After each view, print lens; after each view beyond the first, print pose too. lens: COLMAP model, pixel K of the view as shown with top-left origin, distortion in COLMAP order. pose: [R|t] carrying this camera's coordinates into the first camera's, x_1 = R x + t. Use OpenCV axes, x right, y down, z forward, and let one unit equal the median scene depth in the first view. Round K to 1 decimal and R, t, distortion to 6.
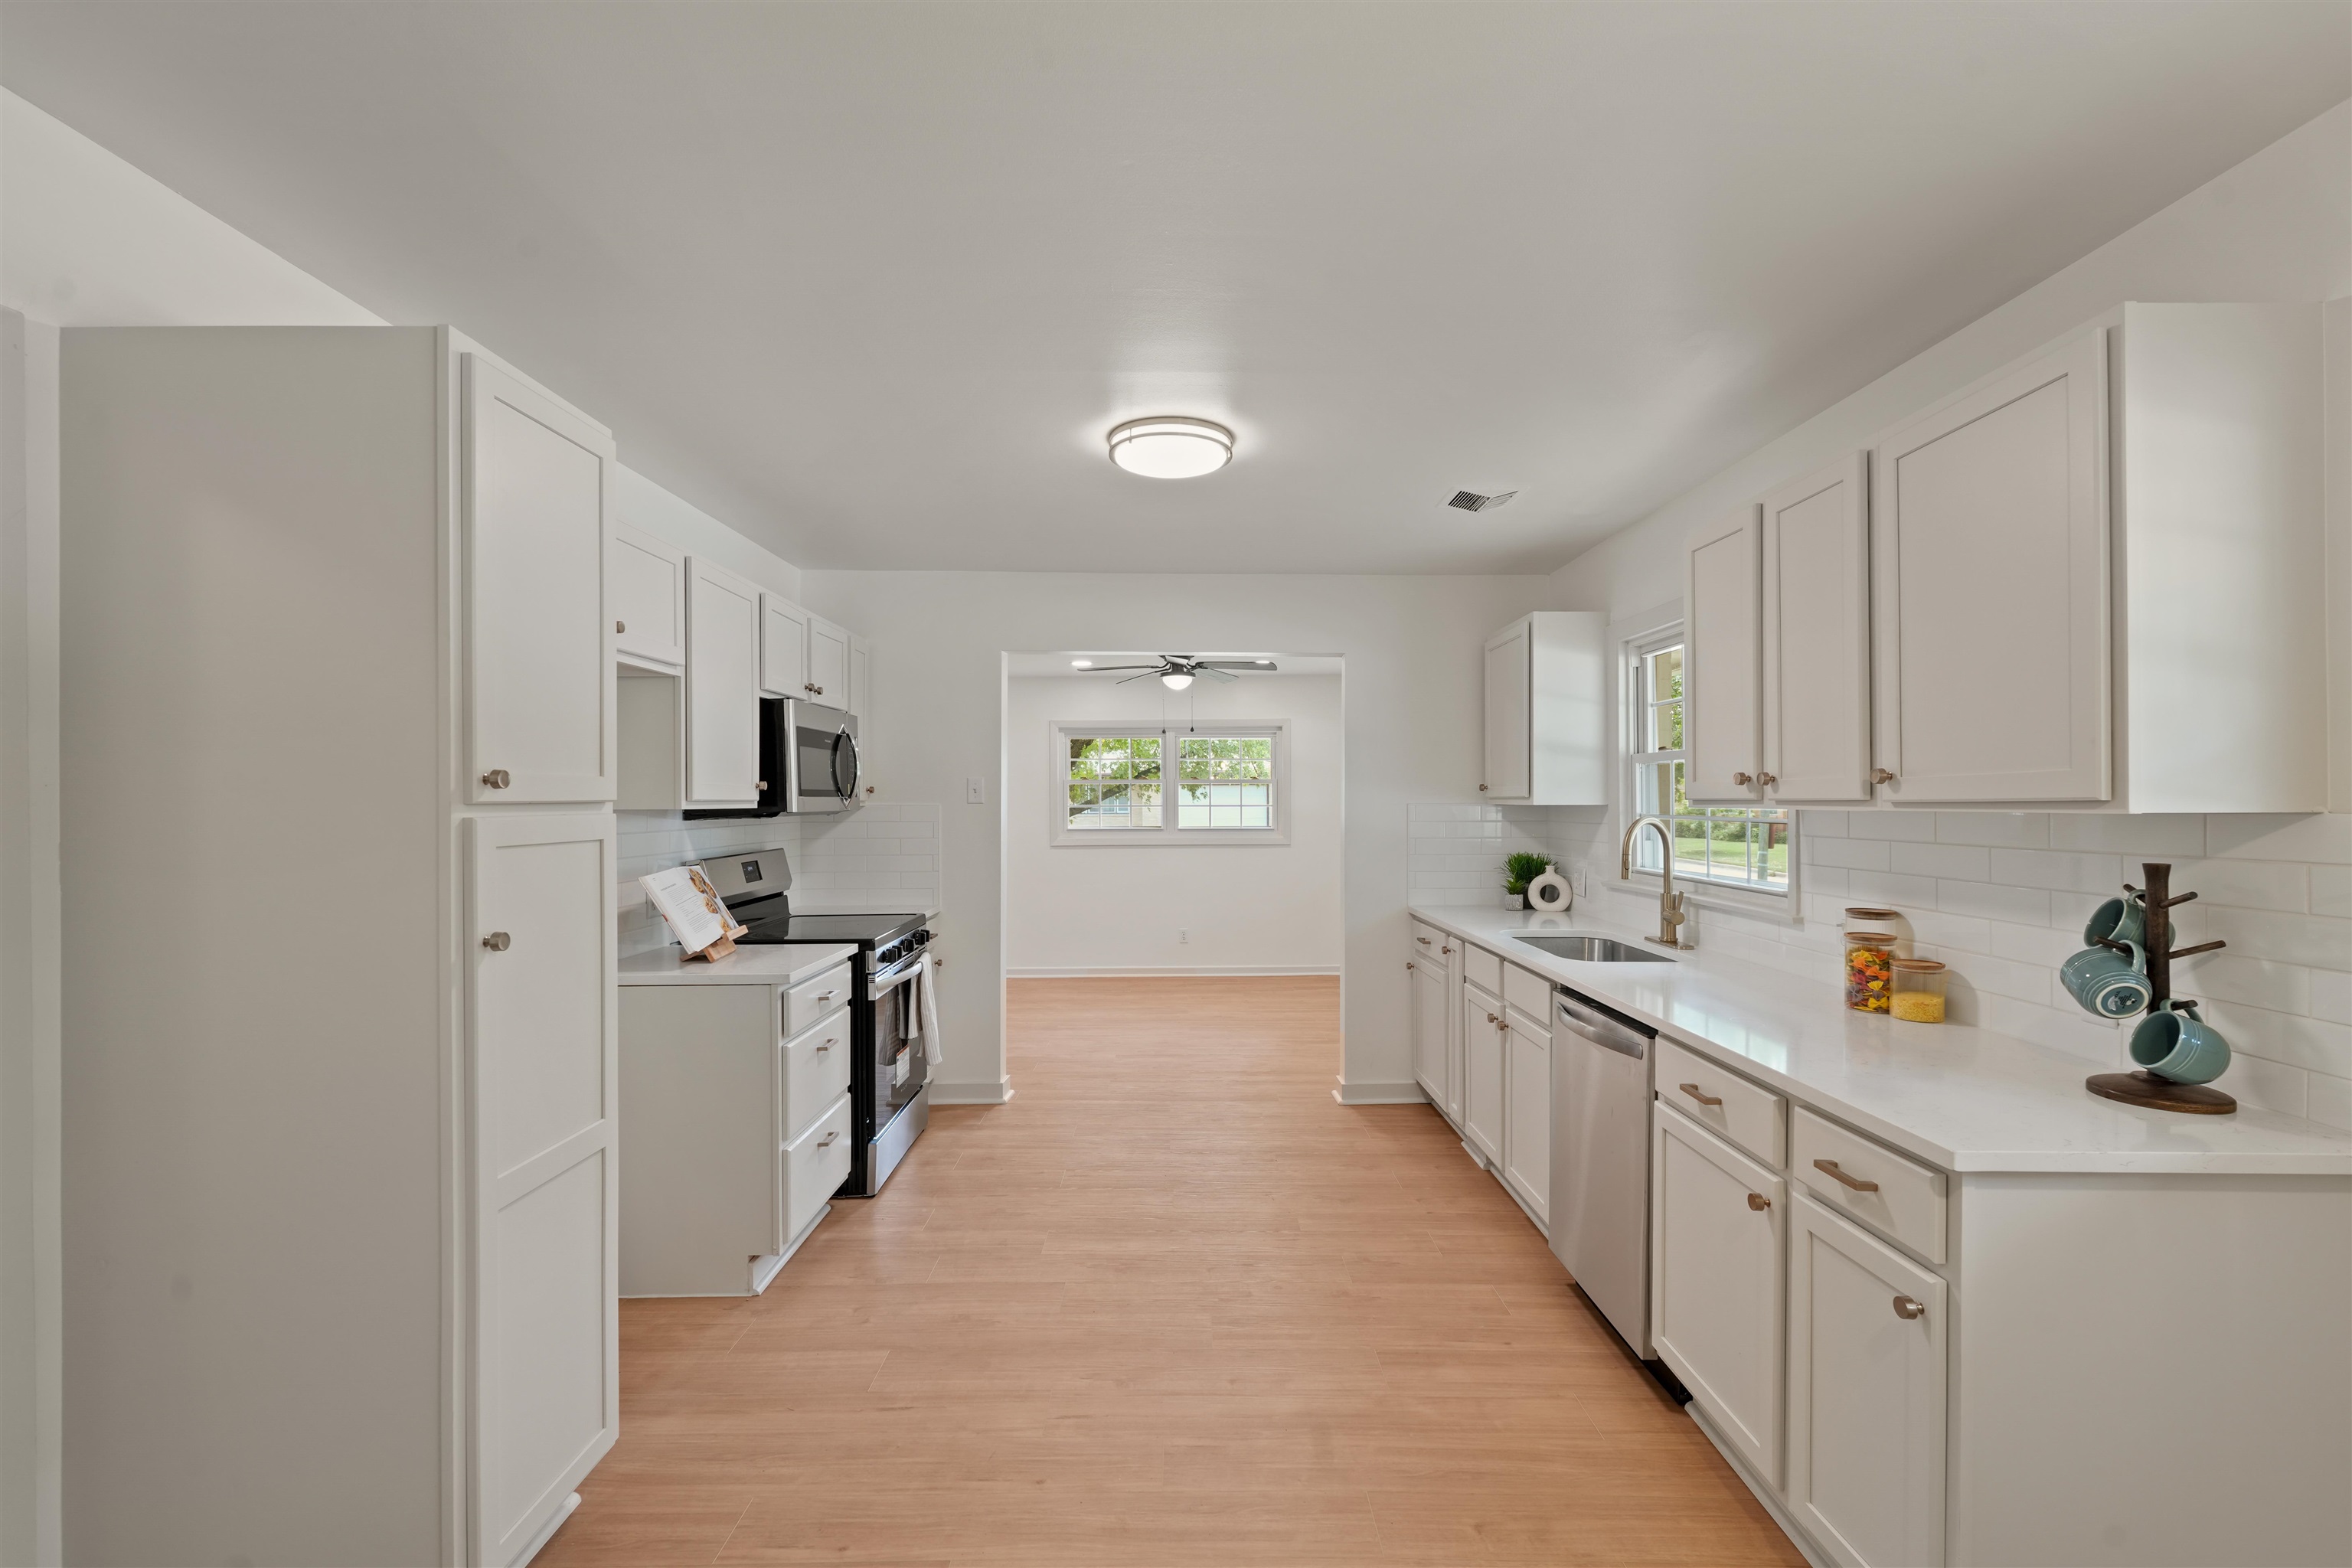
lens RADIAL K [[1024.1, 0, 1176.0], [0, 1024.1, 784.0], [0, 0, 1]] dist [-0.000705, -0.000126]
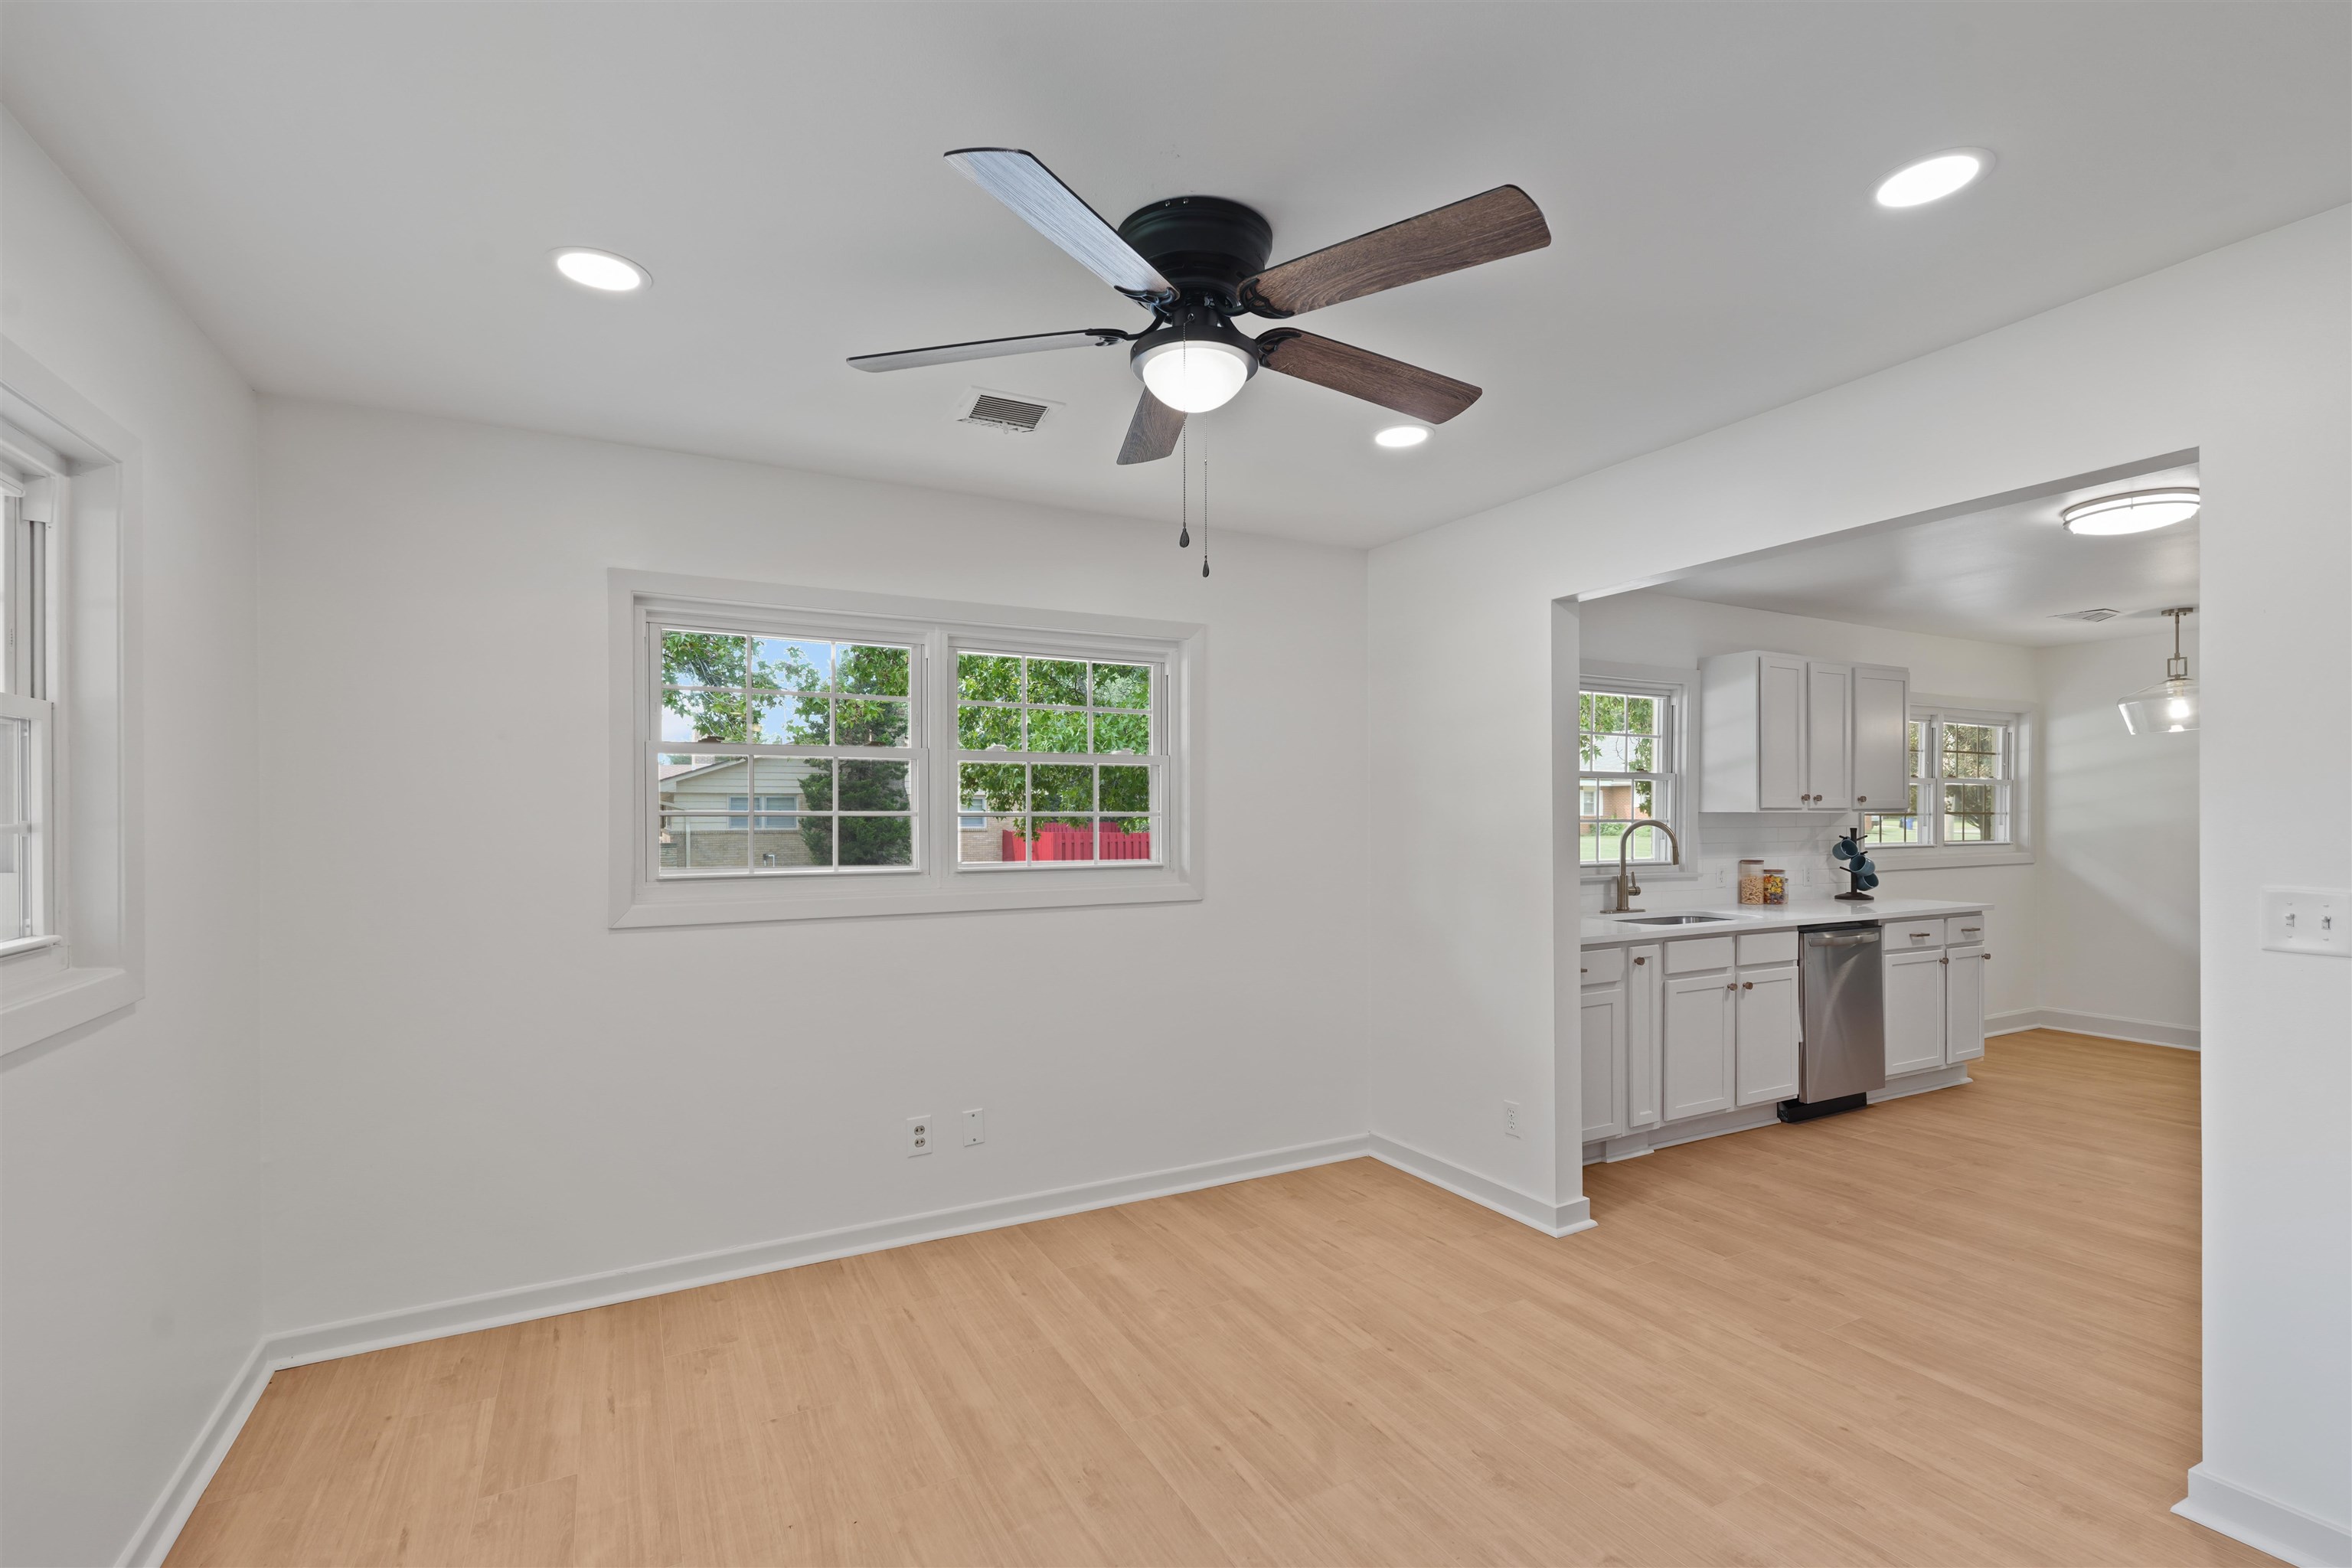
lens RADIAL K [[1054.1, 0, 1152.8], [0, 1054.1, 820.7], [0, 0, 1]] dist [0.001833, 0.000405]
pose [[-0.463146, -0.002048, 0.886279, -0.486332], [-0.010322, 0.999942, -0.003084, 0.043273], [-0.886222, -0.010576, -0.463141, 2.217003]]
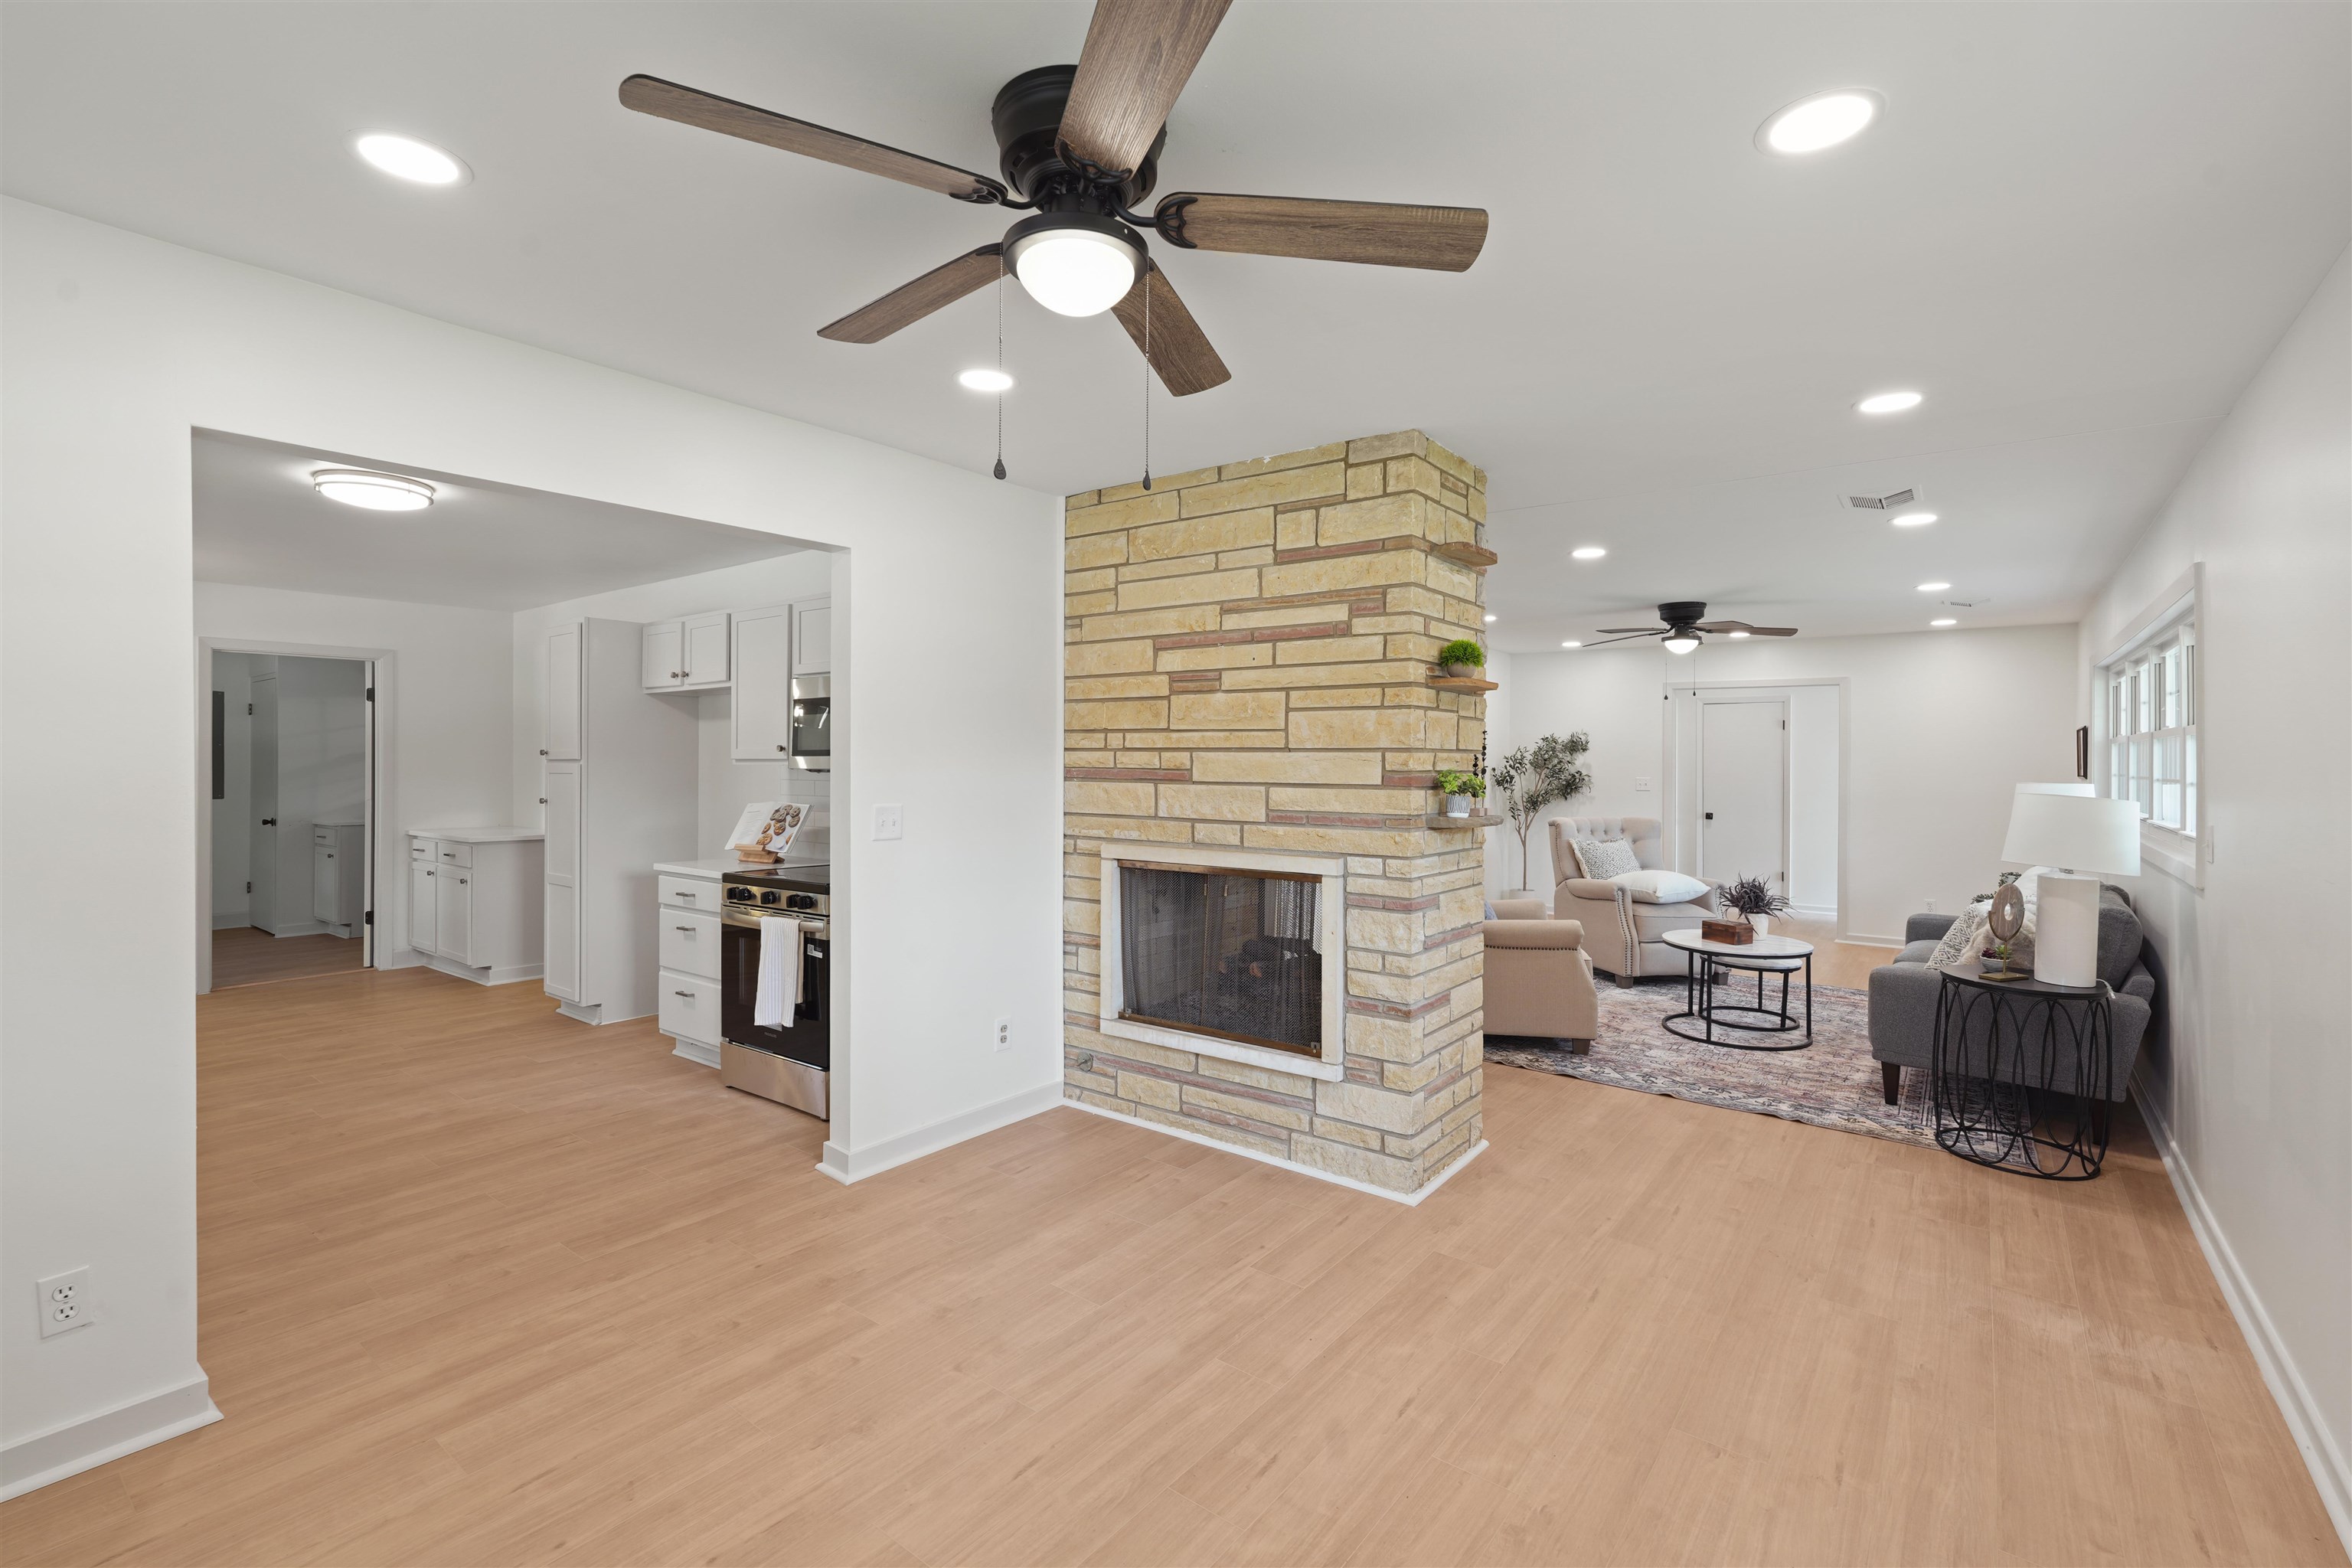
lens RADIAL K [[1037.7, 0, 1175.6], [0, 1037.7, 774.3], [0, 0, 1]] dist [0.000790, 0.000214]
pose [[-0.617862, 0.016063, -0.786123, 0.349723], [0.016644, 0.999834, 0.007348, 0.037918], [0.786111, -0.008545, -0.618027, 2.274983]]
